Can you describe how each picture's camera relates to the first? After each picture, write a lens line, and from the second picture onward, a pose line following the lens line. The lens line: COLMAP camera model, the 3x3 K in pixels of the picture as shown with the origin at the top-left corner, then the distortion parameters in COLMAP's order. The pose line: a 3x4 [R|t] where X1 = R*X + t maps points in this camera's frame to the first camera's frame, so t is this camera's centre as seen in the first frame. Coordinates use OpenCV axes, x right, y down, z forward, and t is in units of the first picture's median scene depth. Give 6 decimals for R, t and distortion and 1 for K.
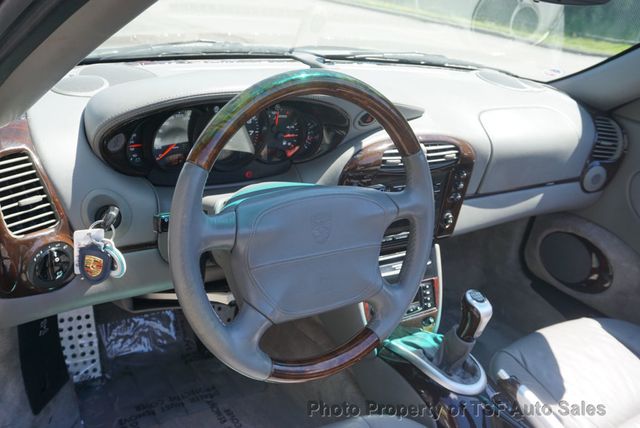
lens RADIAL K [[628.1, 0, 318.1], [0, 628.1, 212.0], [0, 0, 1]] dist [-0.008052, 0.000000]
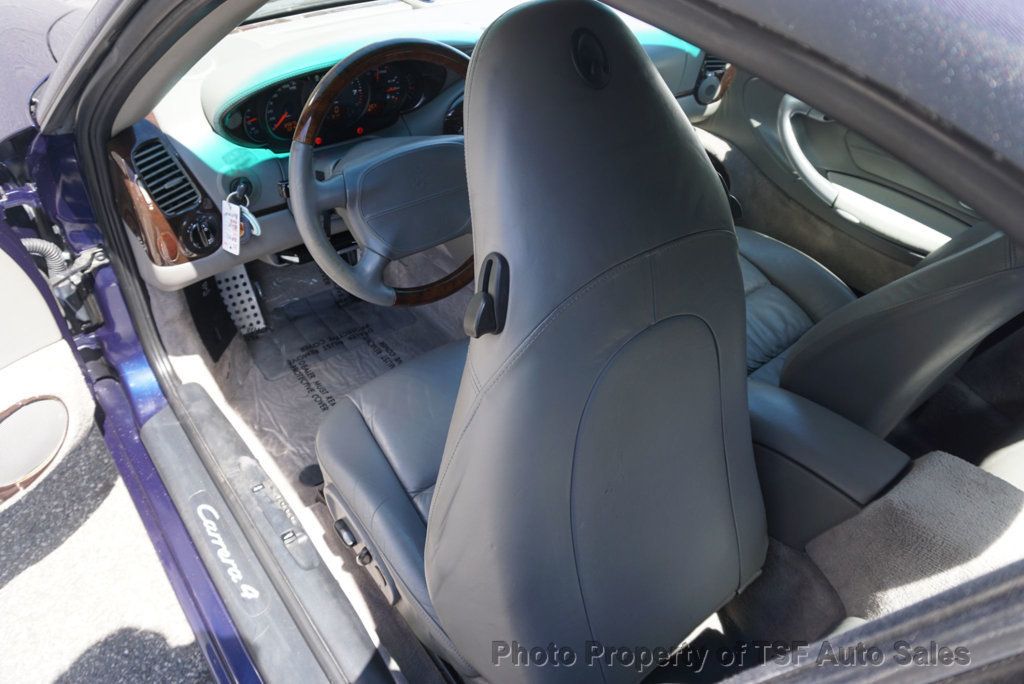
lens RADIAL K [[705.7, 0, 515.2], [0, 705.7, 340.9], [0, 0, 1]] dist [-0.032529, -0.000439]
pose [[0.993537, -0.113152, 0.009019, 0.087247], [0.105931, 0.952804, 0.284505, -0.025433], [-0.040785, -0.281711, 0.958632, -0.238690]]
